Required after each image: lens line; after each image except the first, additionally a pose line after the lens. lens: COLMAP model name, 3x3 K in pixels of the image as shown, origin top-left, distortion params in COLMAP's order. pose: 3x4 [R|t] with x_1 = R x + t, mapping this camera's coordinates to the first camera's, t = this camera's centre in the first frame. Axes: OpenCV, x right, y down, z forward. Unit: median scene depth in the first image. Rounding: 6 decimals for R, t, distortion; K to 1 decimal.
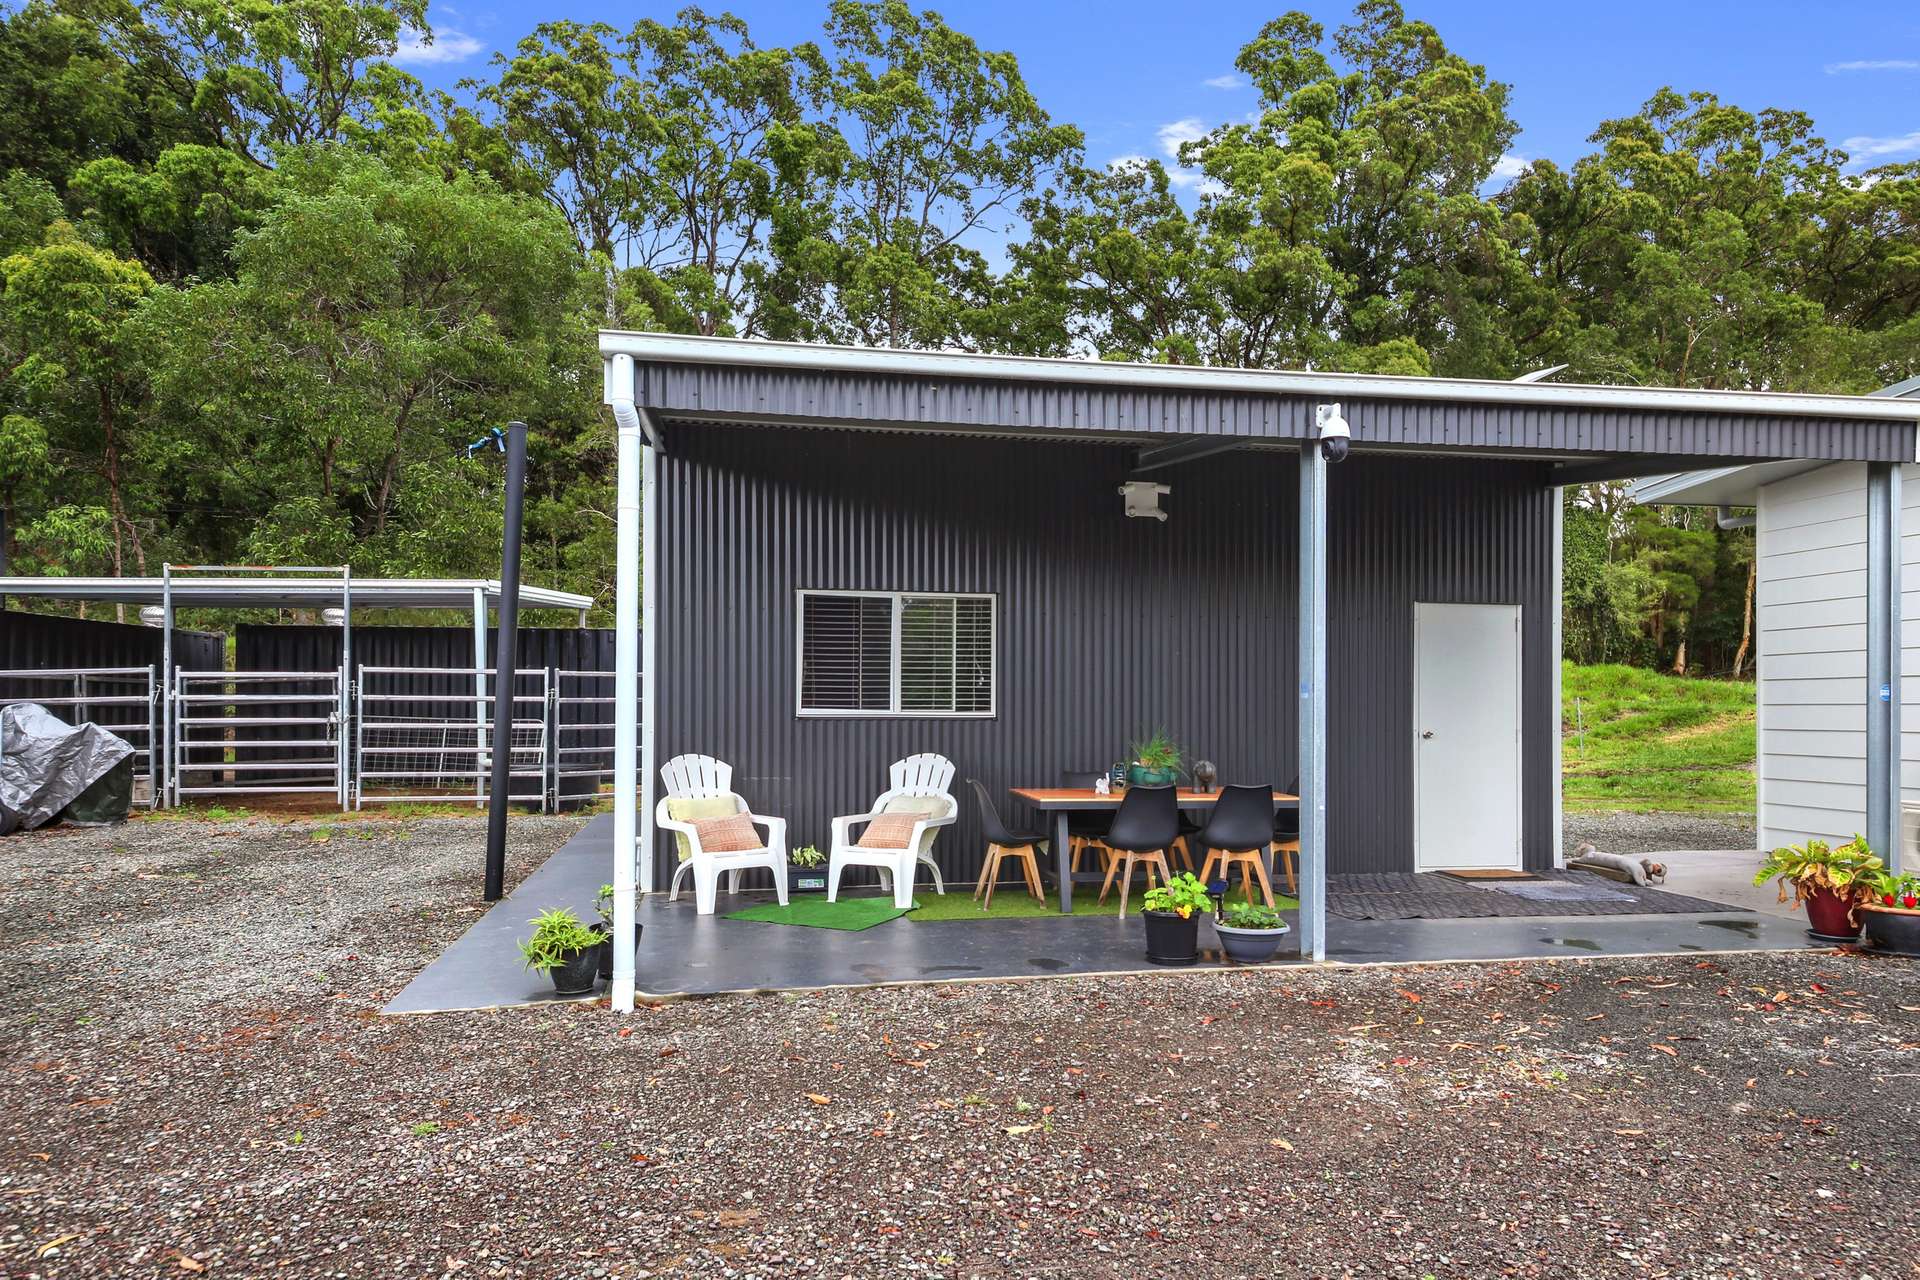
lens RADIAL K [[1251.7, 0, 960.0], [0, 1251.7, 640.0], [0, 0, 1]] dist [0.126092, -0.097137]
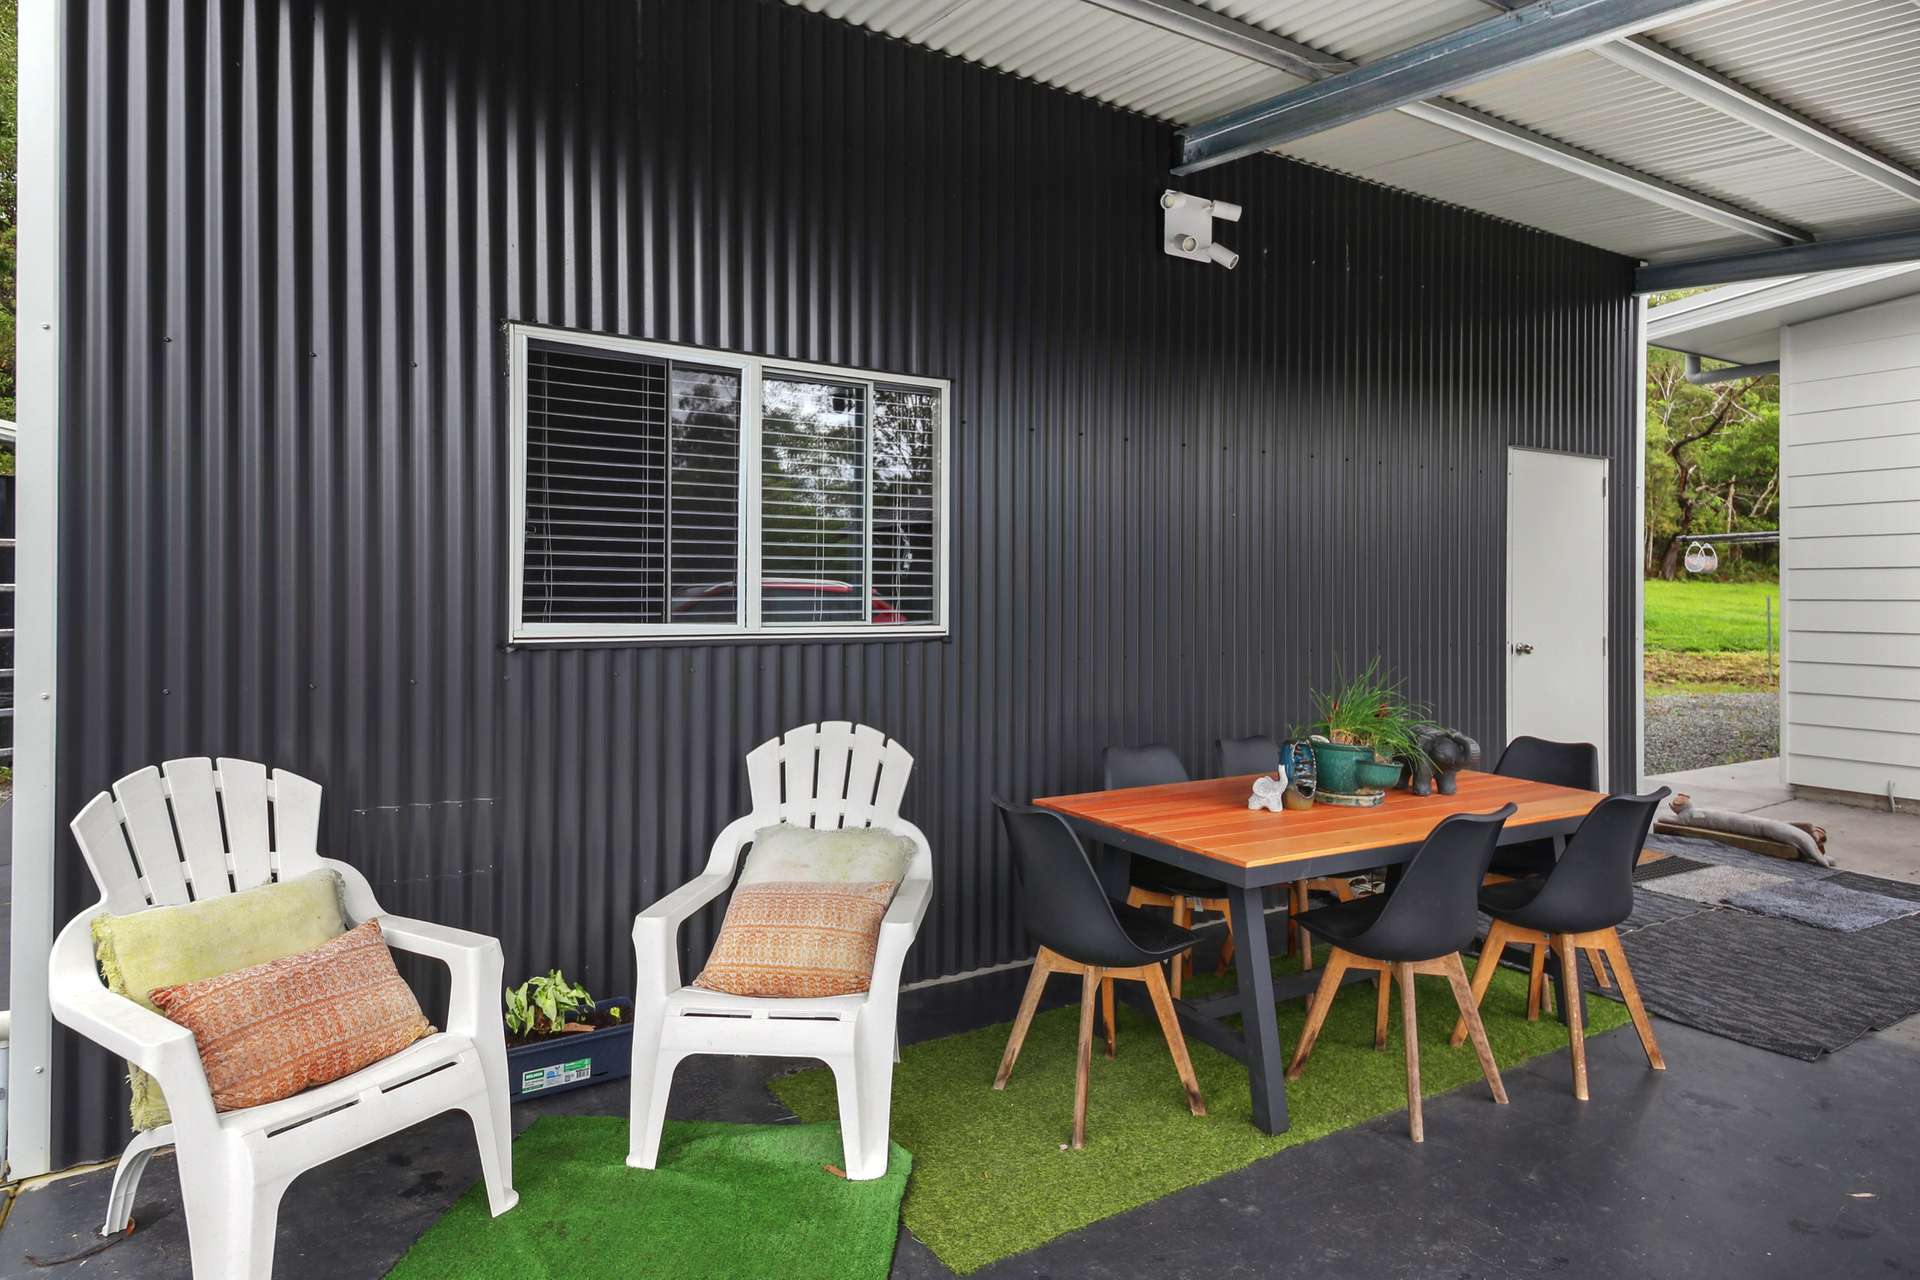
lens RADIAL K [[1104.8, 0, 961.2], [0, 1104.8, 572.0], [0, 0, 1]] dist [0.049573, -0.000138]
pose [[0.935164, 0.005918, 0.354166, -0.070334], [-0.018234, 0.999339, 0.031447, 0.014213], [-0.353746, -0.035866, 0.934654, 0.358002]]
